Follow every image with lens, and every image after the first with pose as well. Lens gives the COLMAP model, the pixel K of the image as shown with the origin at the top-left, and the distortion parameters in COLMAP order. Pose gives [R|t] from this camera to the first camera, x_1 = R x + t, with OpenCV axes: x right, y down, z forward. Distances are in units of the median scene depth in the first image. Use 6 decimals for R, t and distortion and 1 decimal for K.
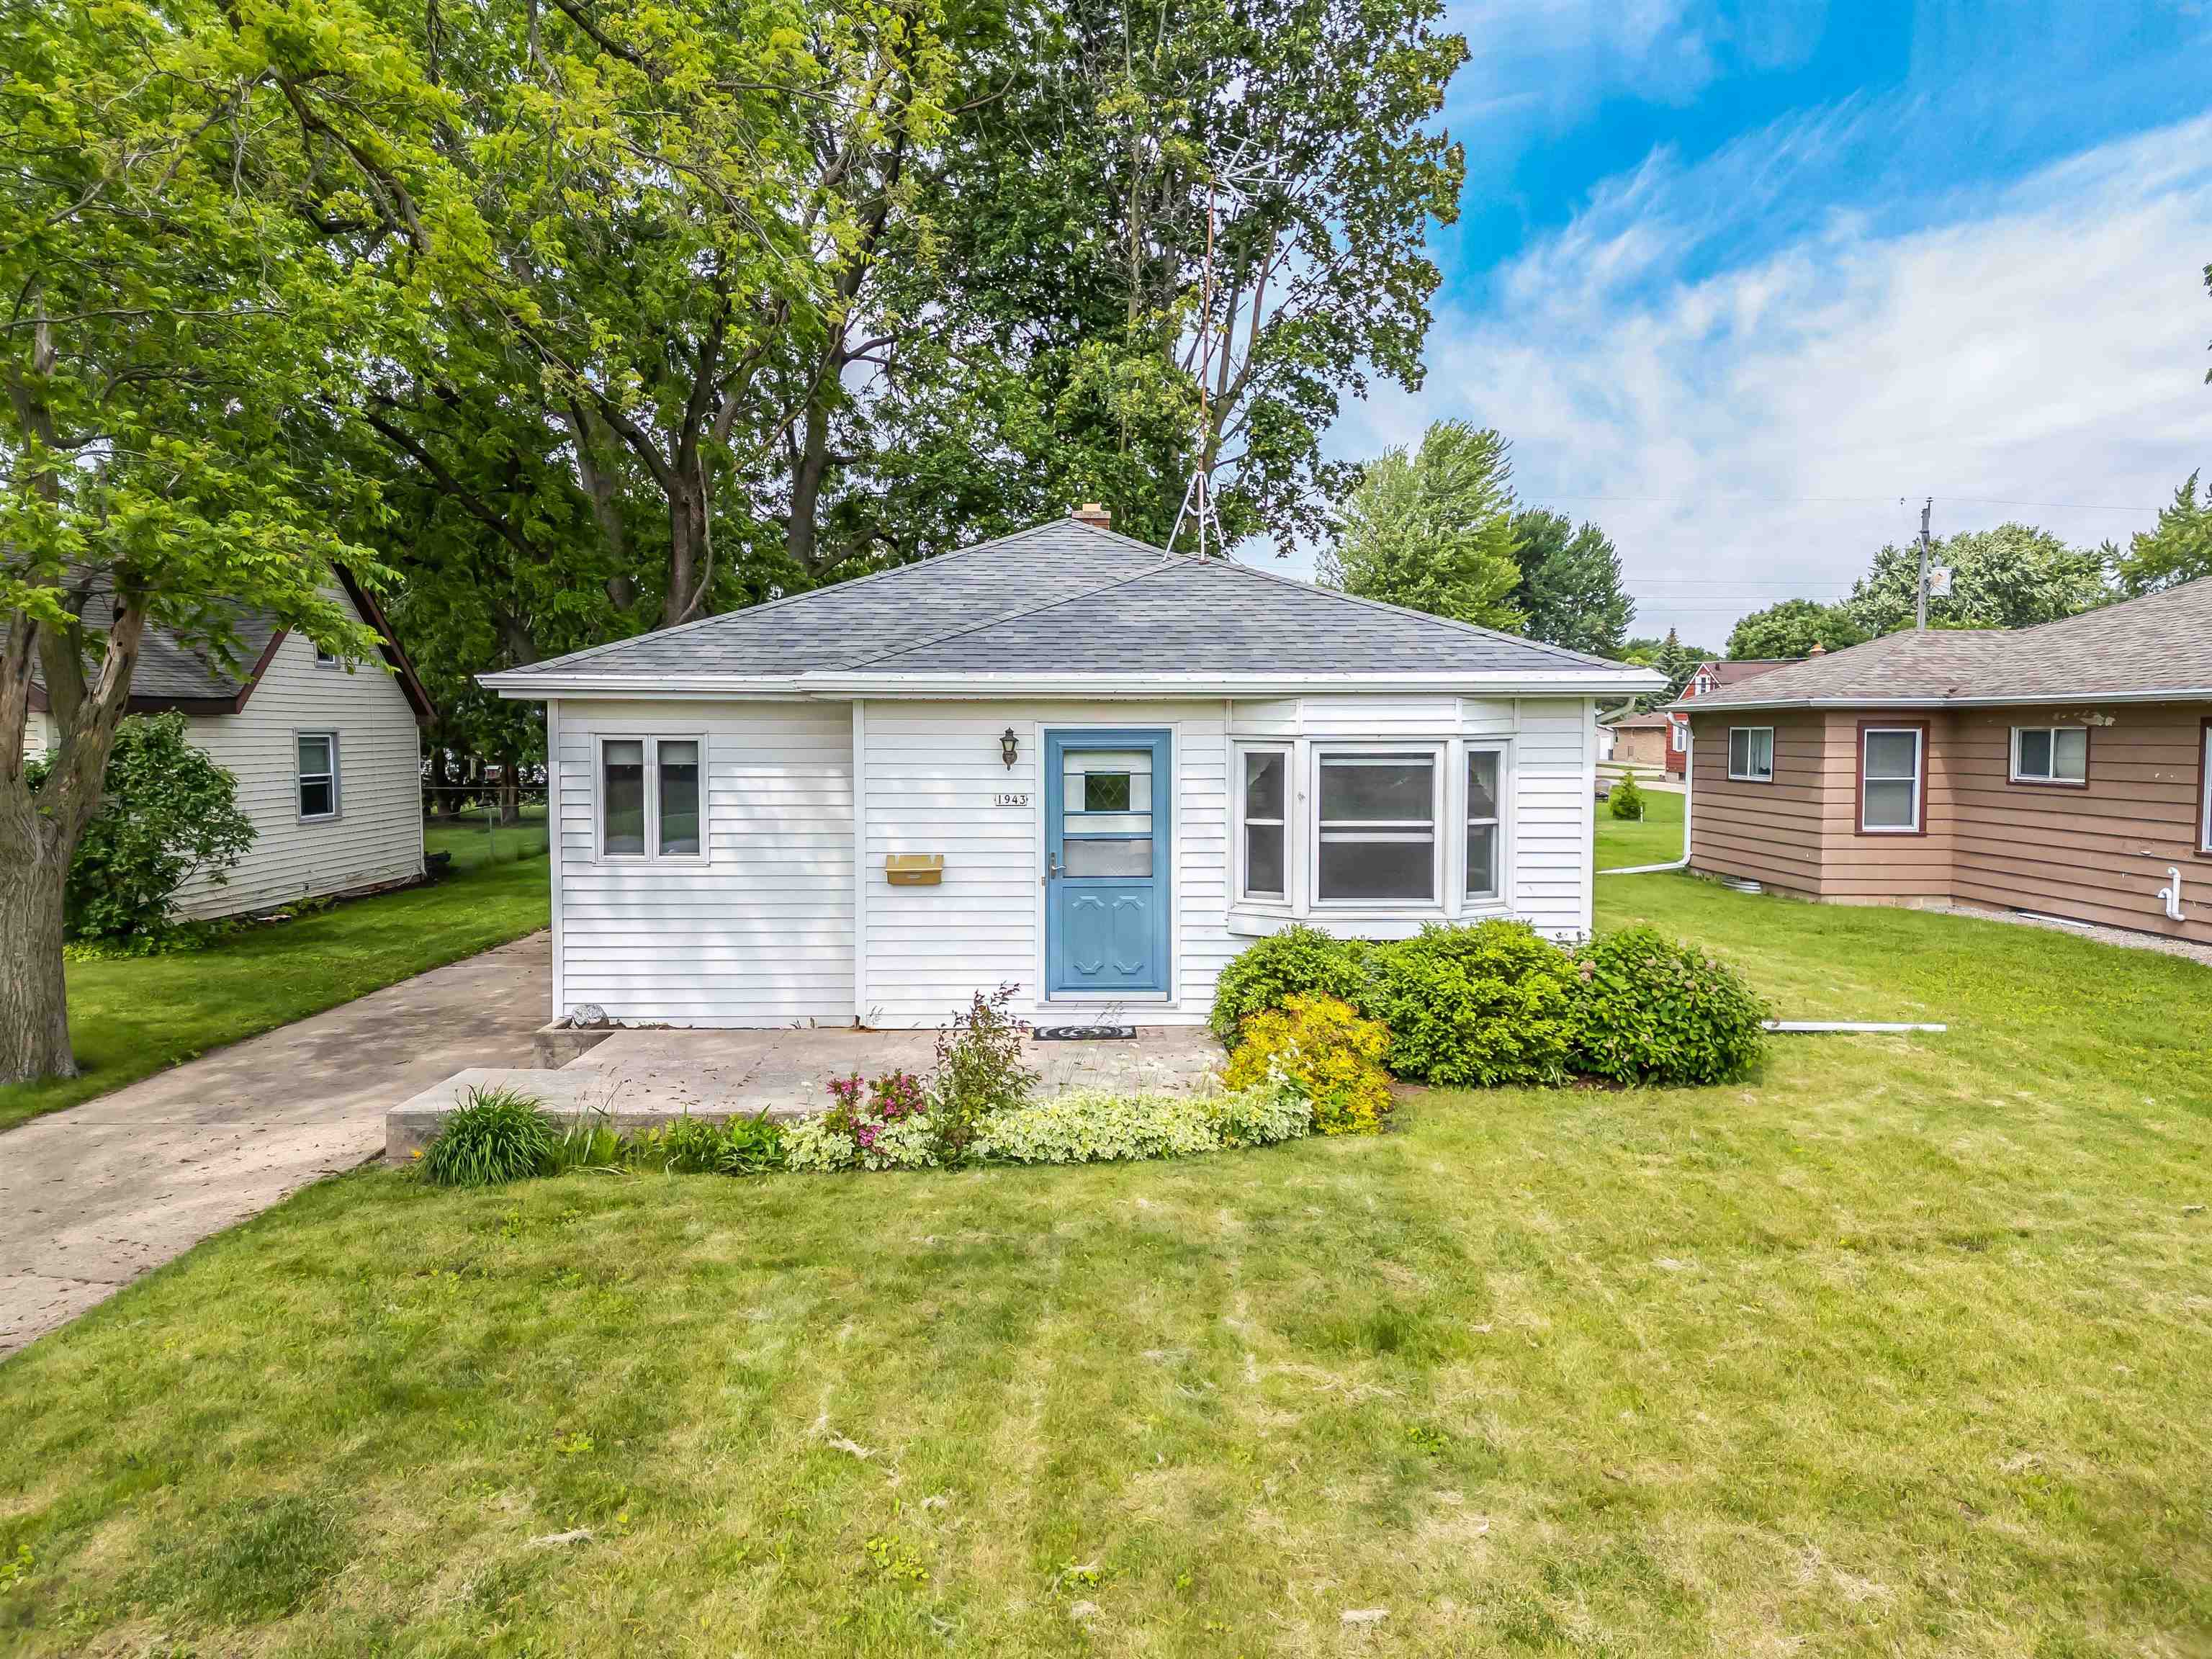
lens RADIAL K [[1546.2, 0, 1106.0], [0, 1546.2, 829.5], [0, 0, 1]] dist [0.063255, -0.056999]
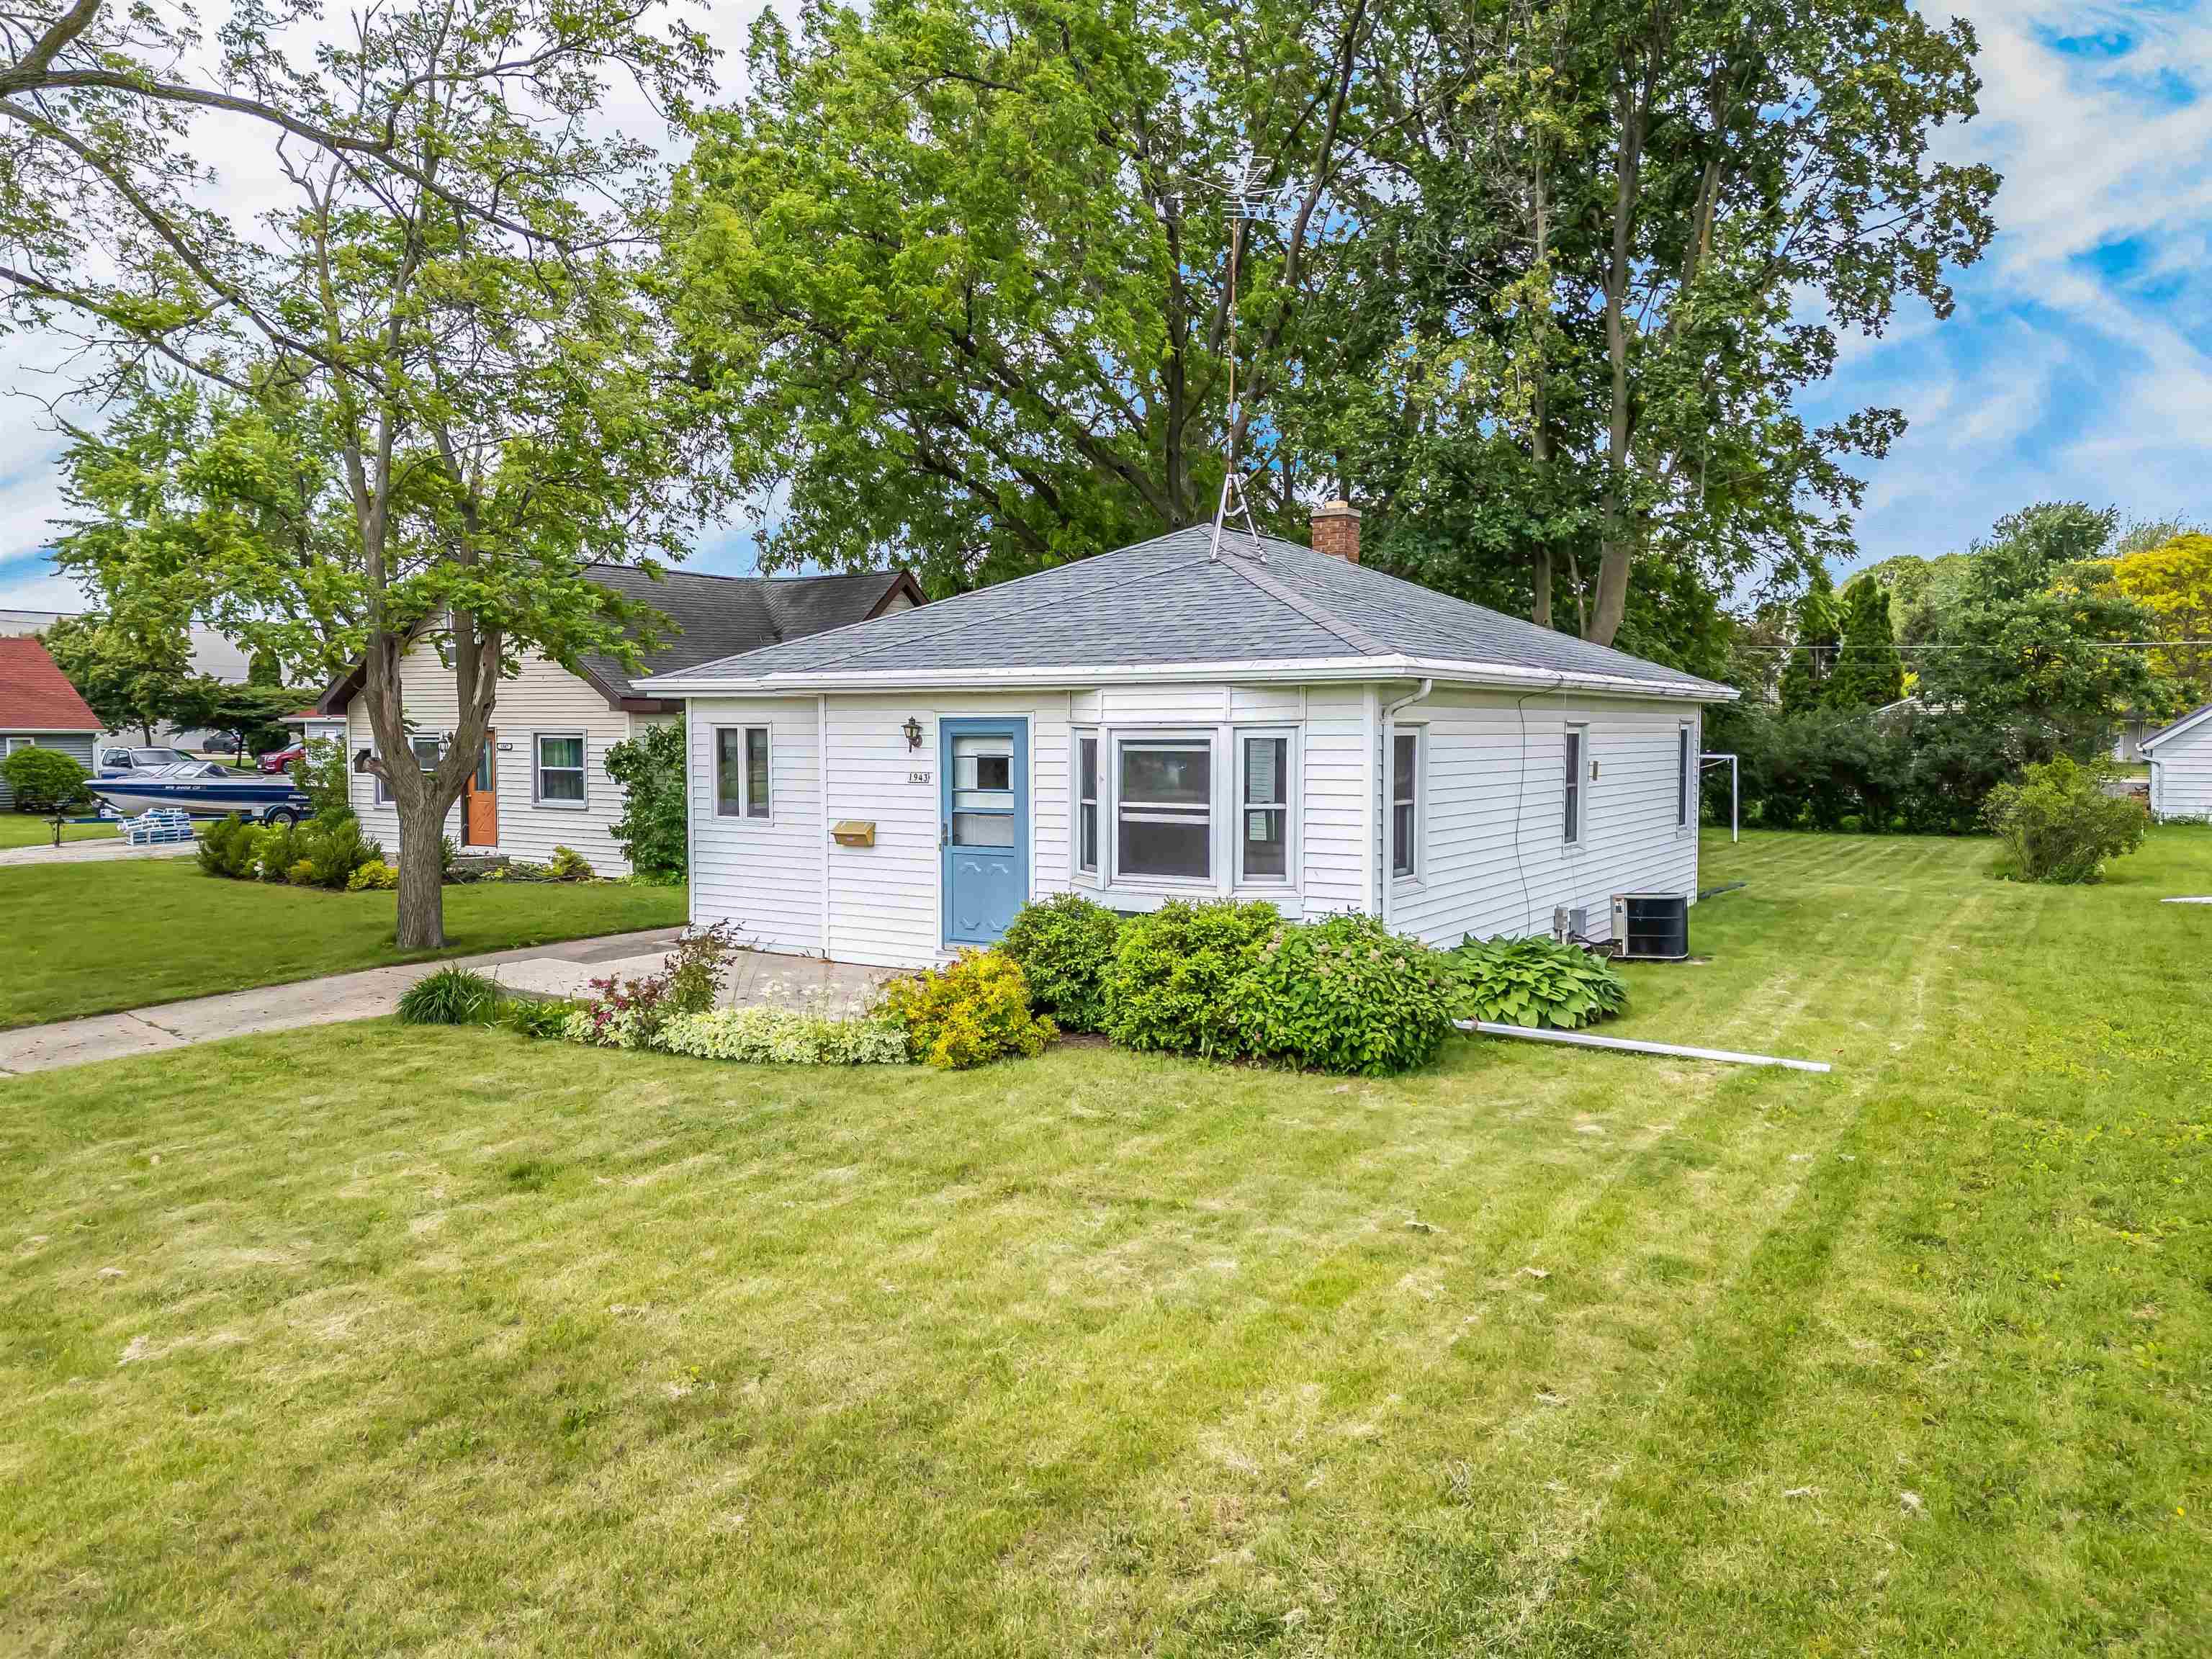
lens RADIAL K [[1546.2, 0, 1106.0], [0, 1546.2, 829.5], [0, 0, 1]] dist [0.063255, -0.056999]
pose [[0.831245, 0.035175, -0.554792, 0.730403], [-0.033154, 0.999357, 0.013686, -0.000316], [0.554916, 0.007017, 0.831877, 0.090027]]
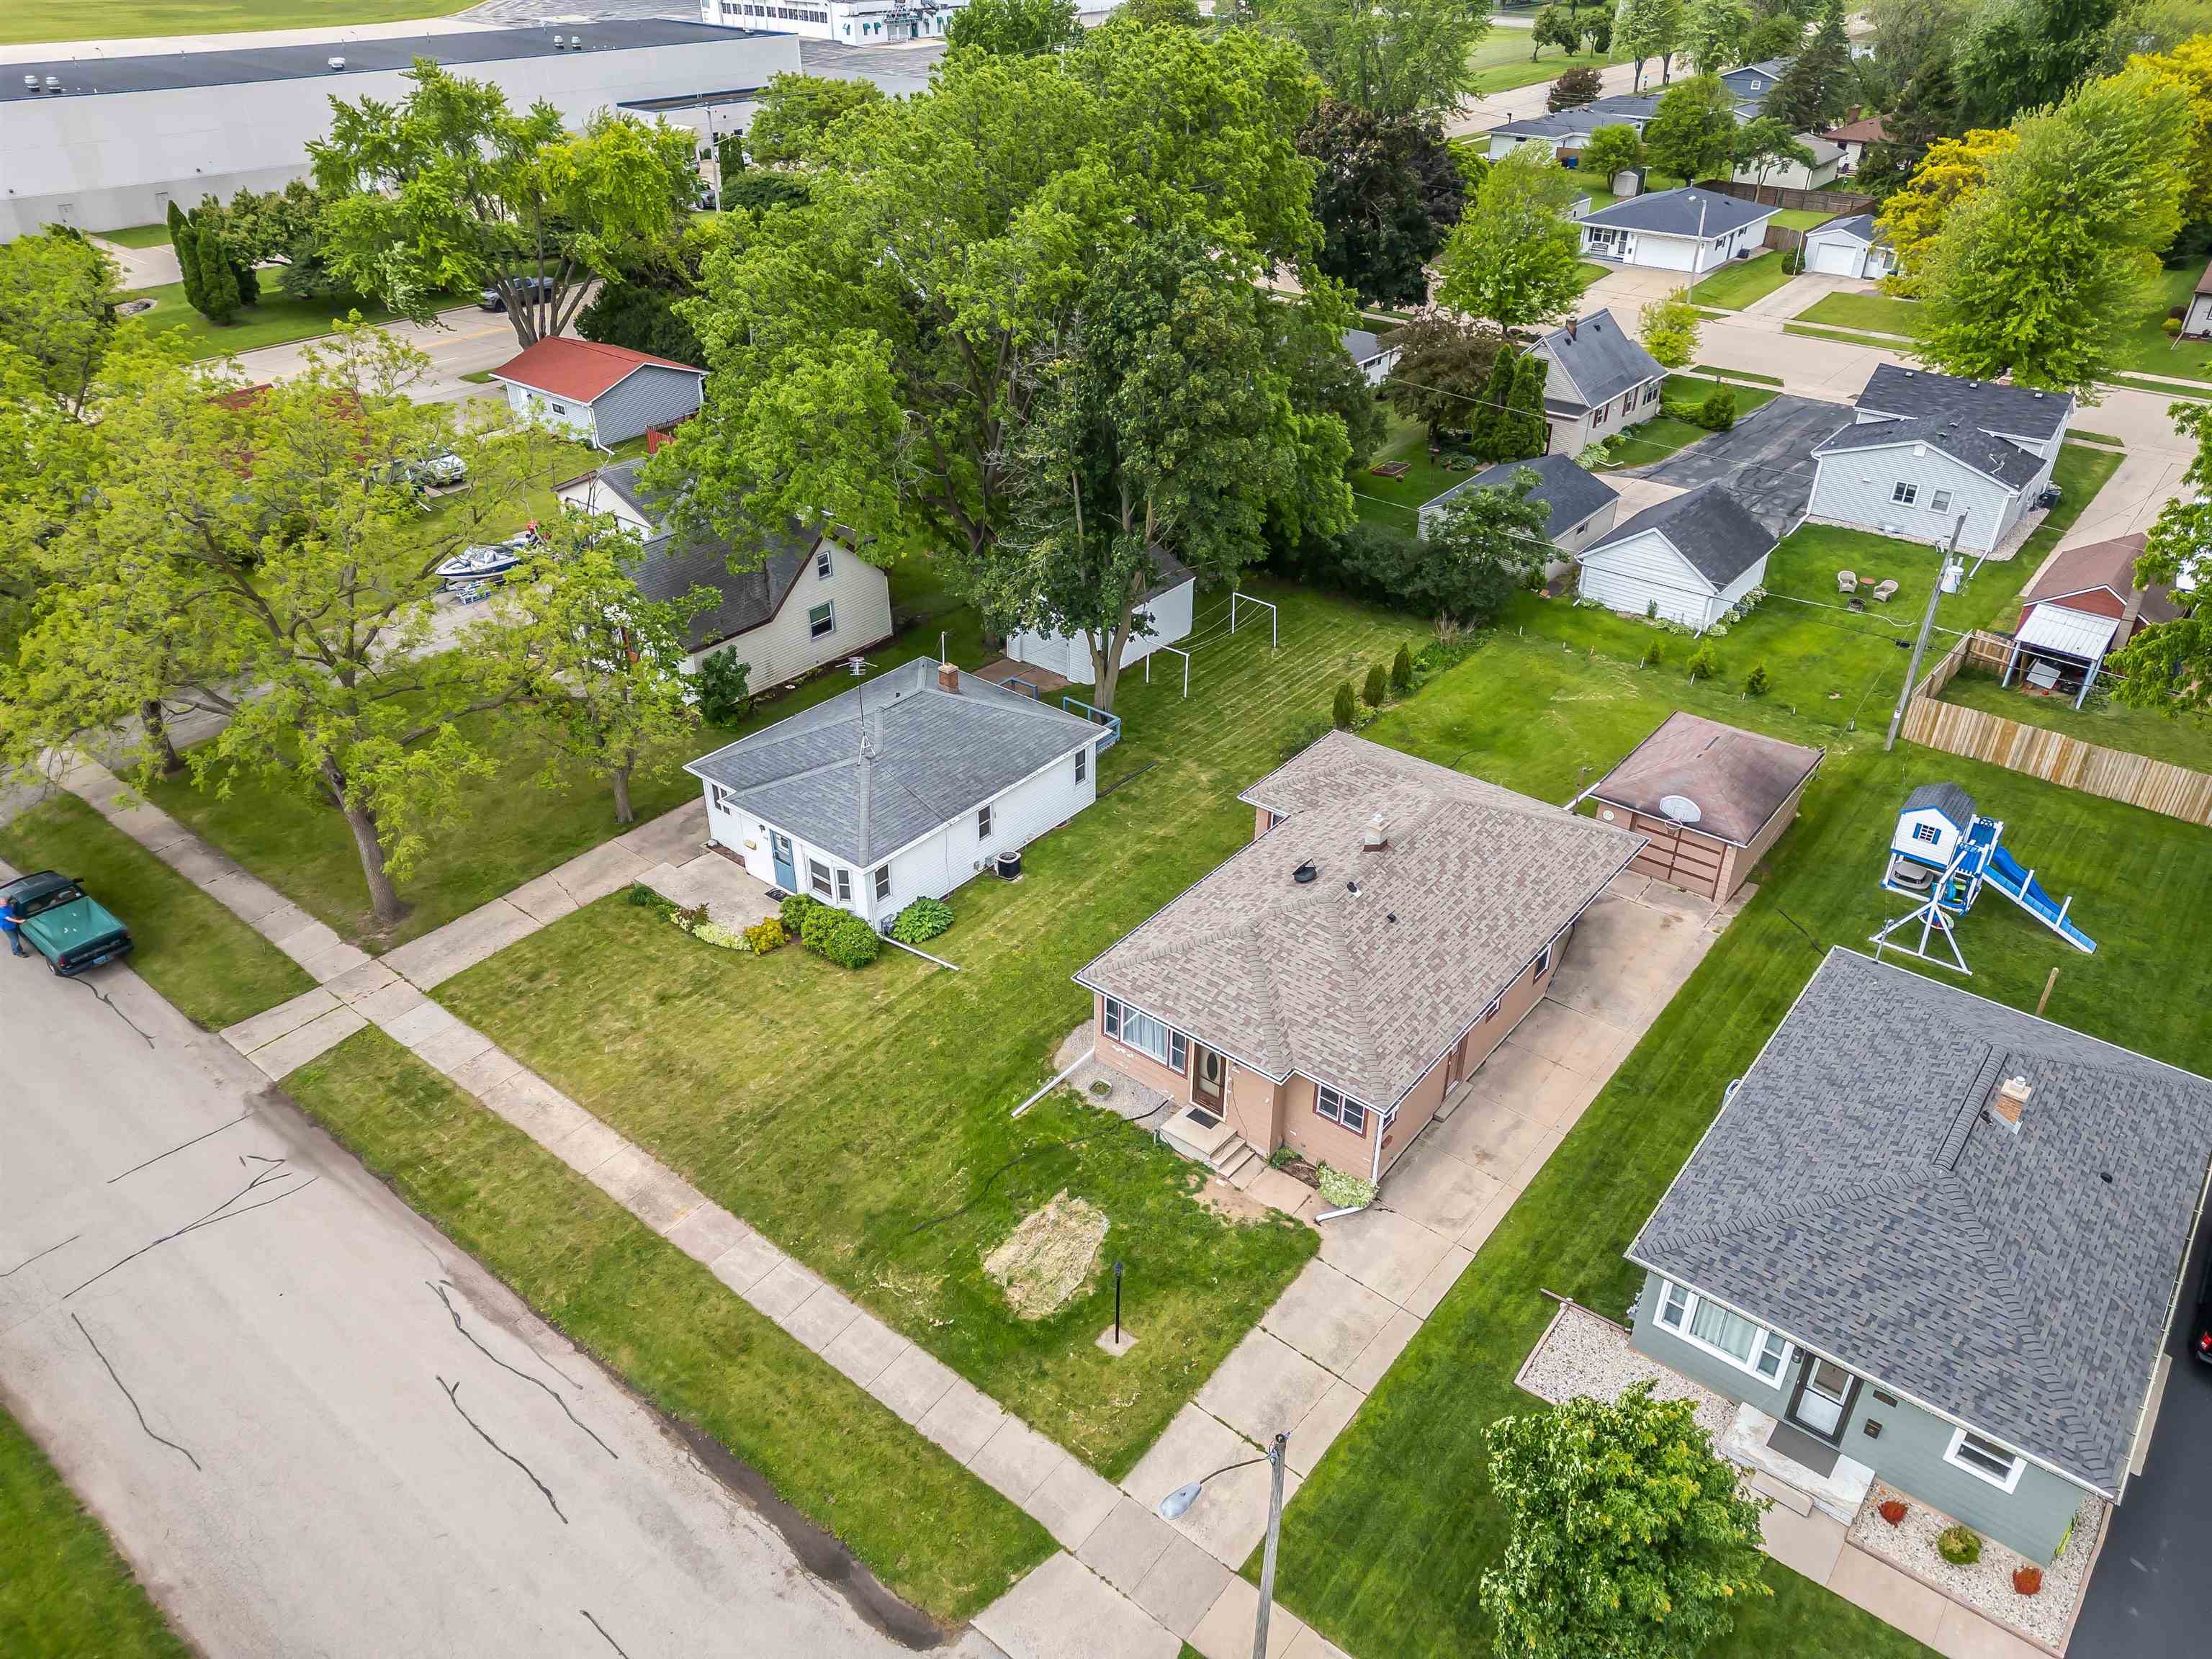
lens RADIAL K [[1537.4, 0, 1103.7], [0, 1537.4, 823.1], [0, 0, 1]] dist [0.081960, -0.086722]
pose [[0.767373, 0.336664, -0.545707, 2.804889], [-0.039637, 0.874349, 0.483676, -2.033350], [0.639974, -0.349529, 0.684297, -1.170474]]
